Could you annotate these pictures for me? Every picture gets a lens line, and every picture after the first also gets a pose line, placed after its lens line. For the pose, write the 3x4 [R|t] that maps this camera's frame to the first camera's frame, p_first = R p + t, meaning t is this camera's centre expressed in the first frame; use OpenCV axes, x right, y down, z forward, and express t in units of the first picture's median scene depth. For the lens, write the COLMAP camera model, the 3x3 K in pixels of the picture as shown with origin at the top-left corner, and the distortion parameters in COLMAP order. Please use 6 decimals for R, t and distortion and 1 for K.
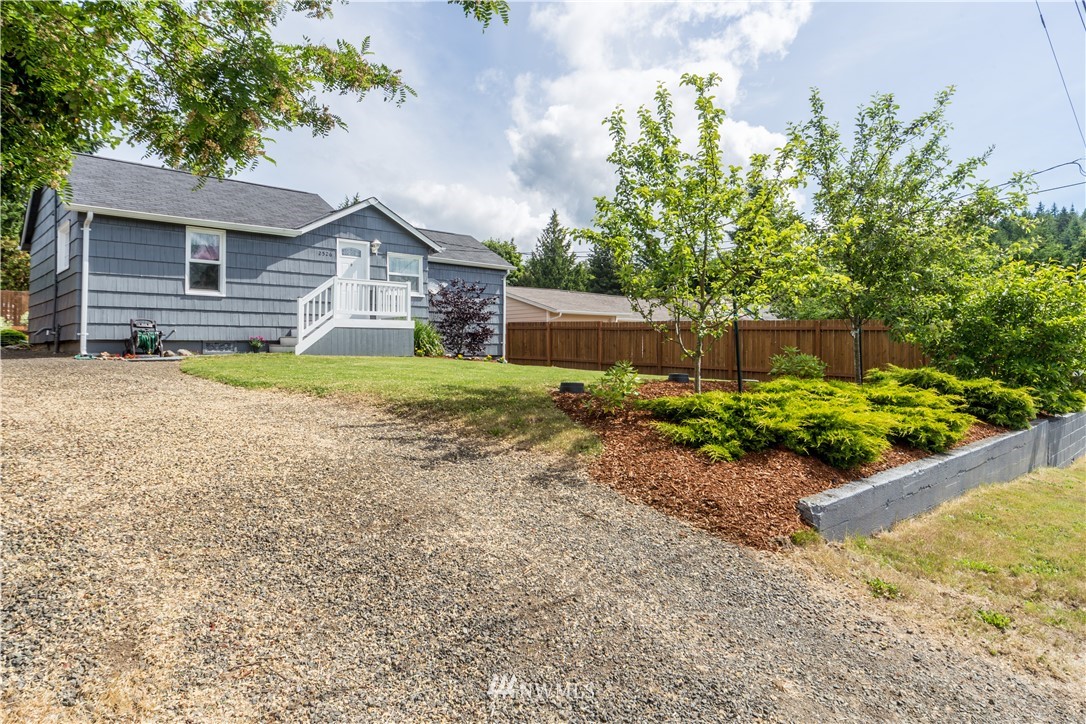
lens RADIAL K [[632.1, 0, 543.7], [0, 632.1, 326.9], [0, 0, 1]] dist [0.000818, 0.000316]
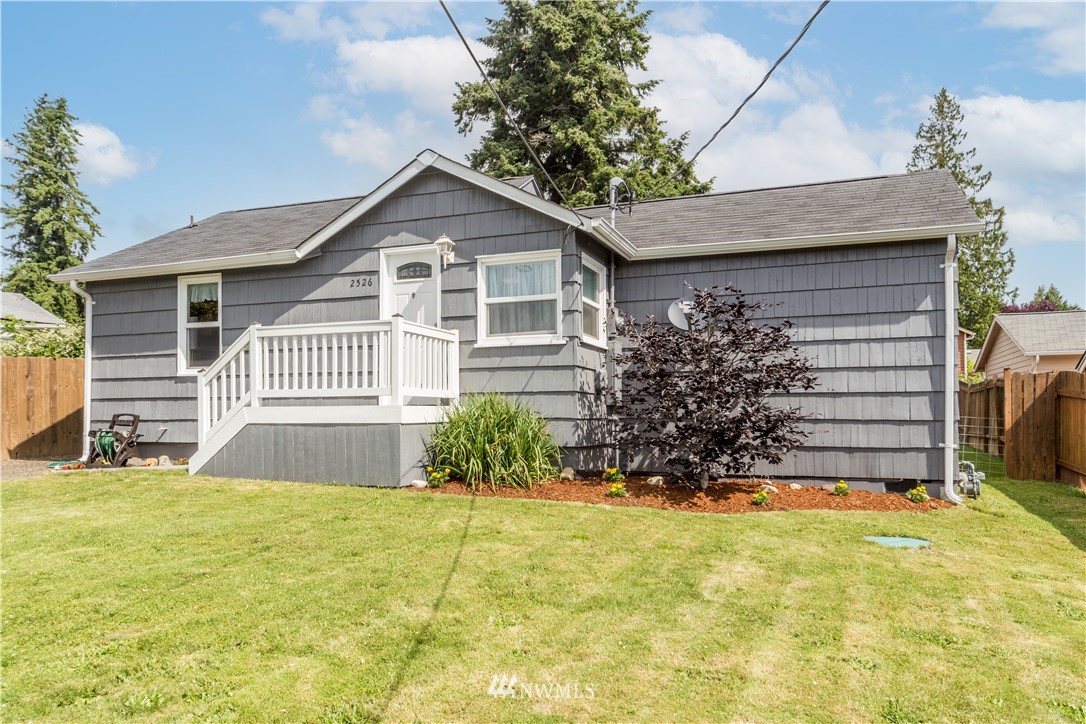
lens RADIAL K [[746.3, 0, 544.9], [0, 746.3, 409.2], [0, 0, 1]] dist [0.004516, 0.000676]
pose [[0.437639, -0.003829, -0.899143, 0.317318], [0.031797, 0.999431, 0.011220, -0.010314], [0.898588, -0.033500, 0.437512, 0.917727]]
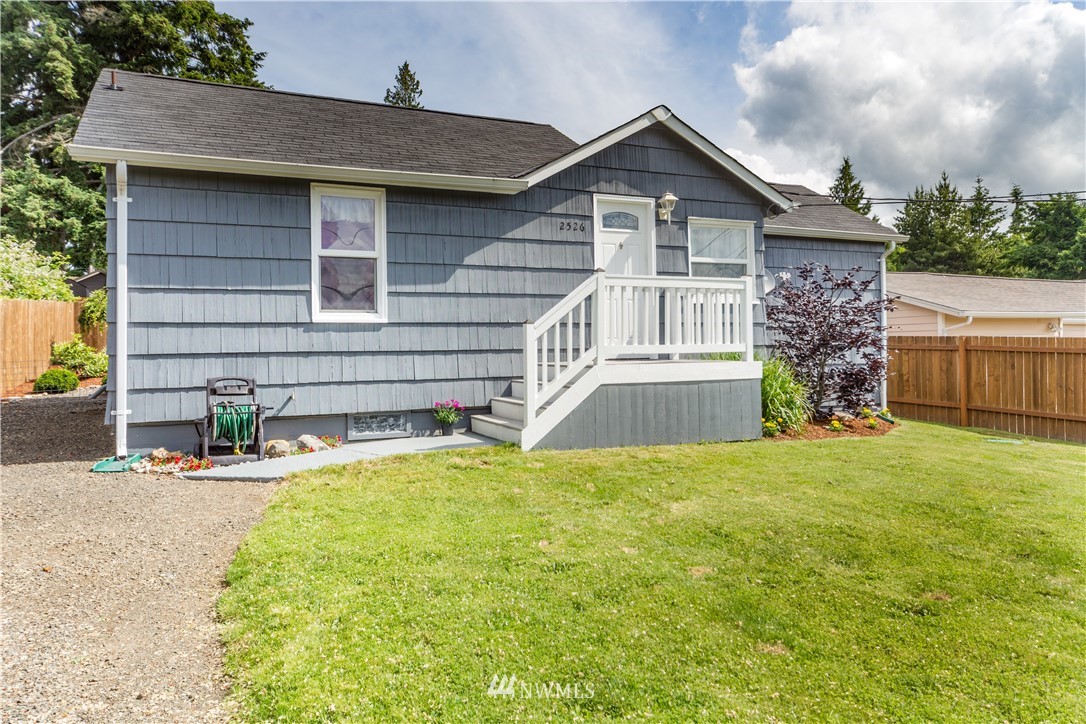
lens RADIAL K [[759.0, 0, 539.9], [0, 759.0, 338.2], [0, 0, 1]] dist [0.002836, 0.001675]
pose [[0.942196, -0.011061, -0.334879, -0.182412], [0.019338, 0.999584, 0.021393, -0.043793], [0.334504, -0.026632, 0.942018, 0.456186]]
